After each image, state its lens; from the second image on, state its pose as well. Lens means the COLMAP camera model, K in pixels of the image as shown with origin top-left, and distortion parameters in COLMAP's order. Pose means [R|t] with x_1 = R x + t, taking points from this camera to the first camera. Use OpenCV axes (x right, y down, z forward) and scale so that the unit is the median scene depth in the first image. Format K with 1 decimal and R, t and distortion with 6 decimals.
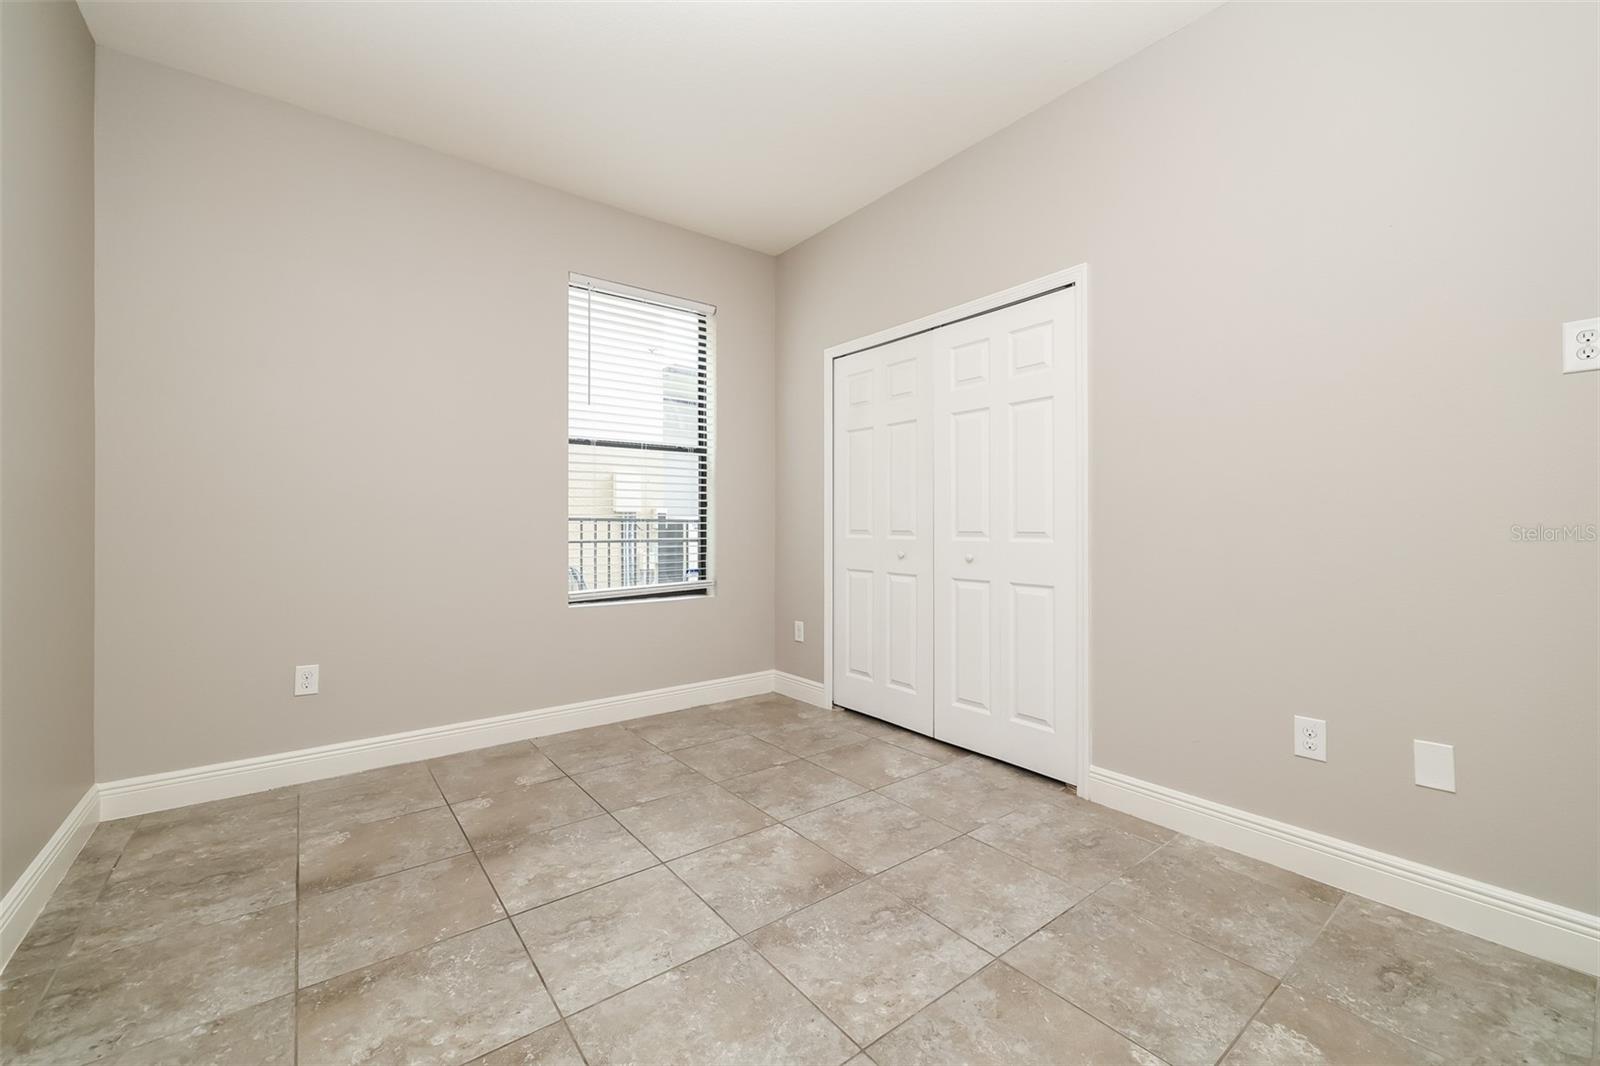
lens RADIAL K [[638.4, 0, 802.7], [0, 638.4, 530.6], [0, 0, 1]] dist [0.000240, -0.000213]
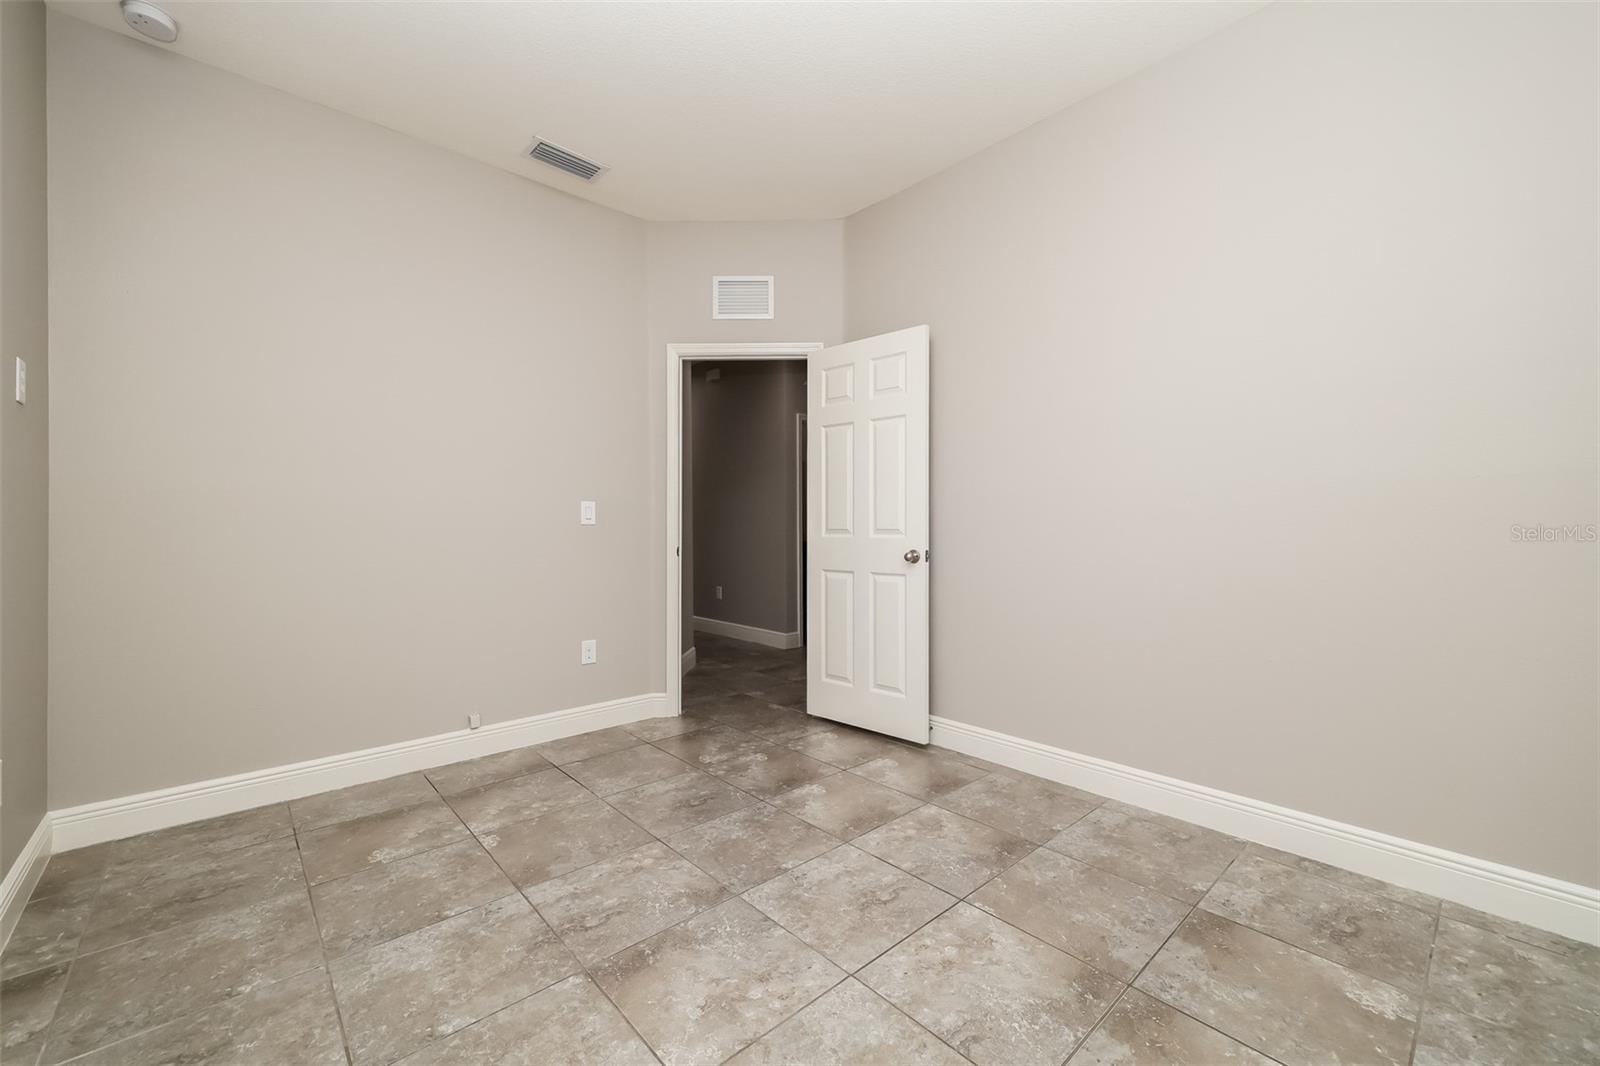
lens RADIAL K [[638.4, 0, 795.4], [0, 638.4, 523.3], [0, 0, 1]] dist [0.000240, -0.000213]
pose [[-0.998173, 0.003868, -0.060300, -0.117269], [0.004000, 0.999990, -0.002057, -0.010284], [0.060292, -0.002294, -0.998178, 1.871650]]
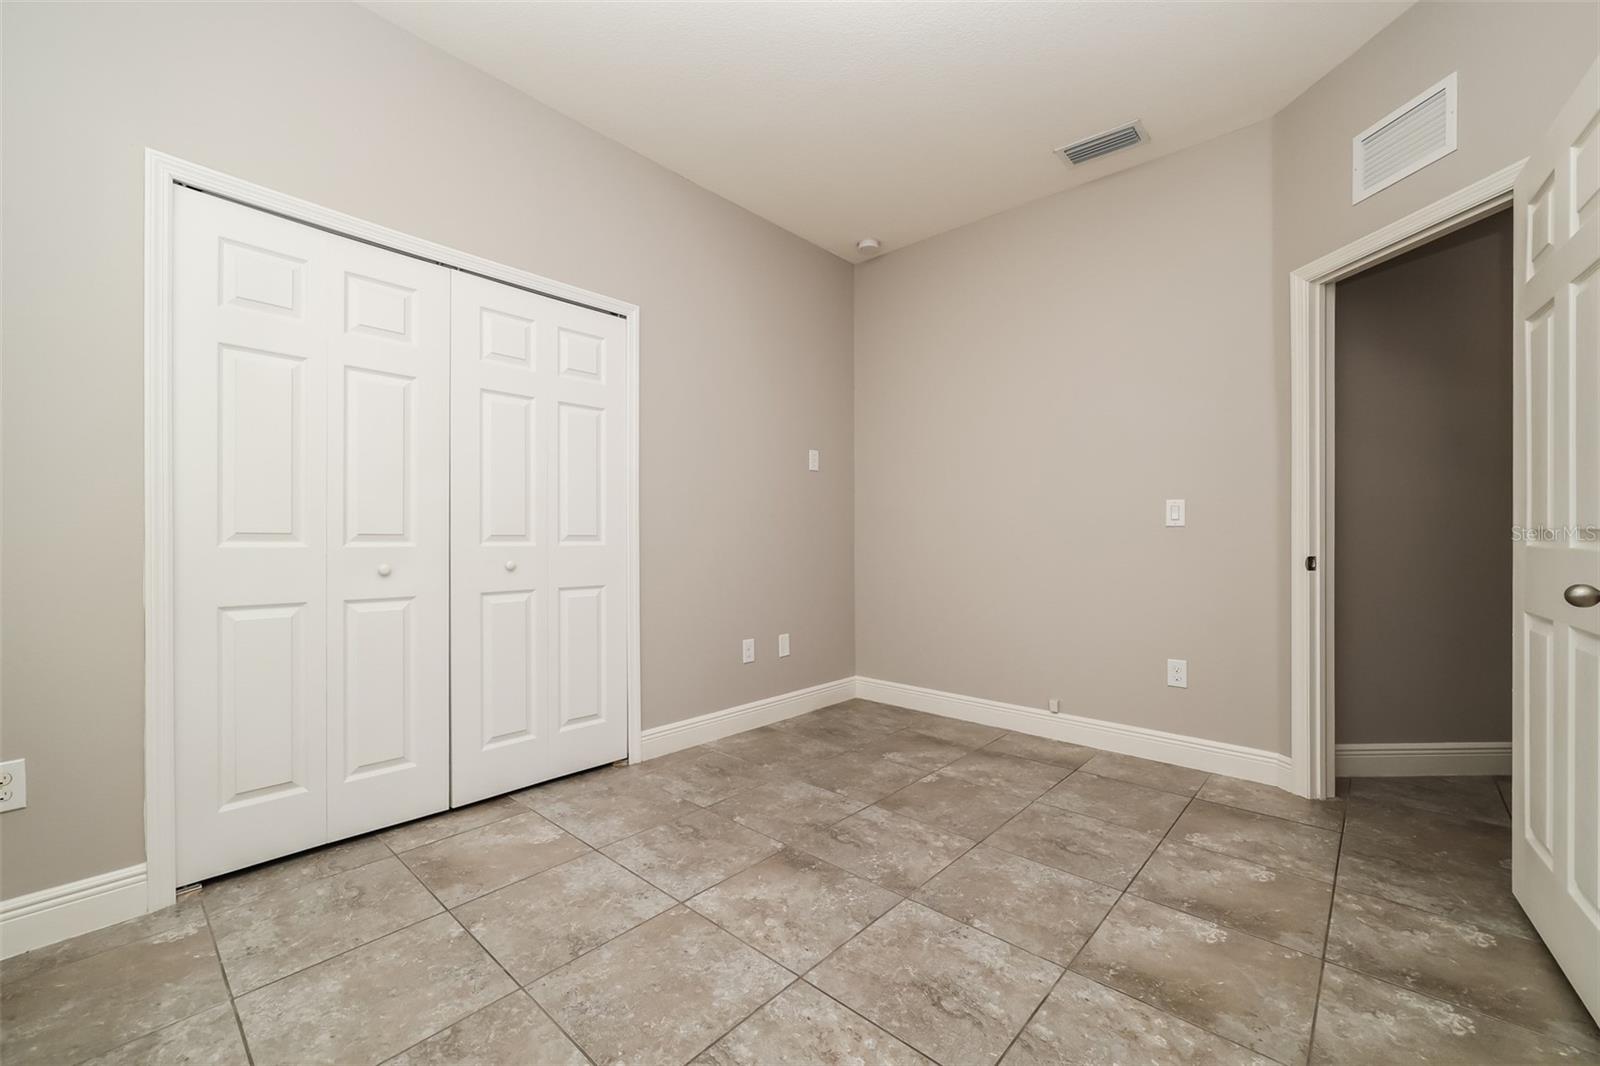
lens RADIAL K [[638.4, 0, 806.3], [0, 638.4, 530.2], [0, 0, 1]] dist [0.000240, -0.000213]
pose [[-0.170083, 0.007299, 0.985403, -1.026134], [0.004413, 0.999968, -0.006645, 0.004293], [-0.985420, 0.003218, -0.170110, 1.197999]]
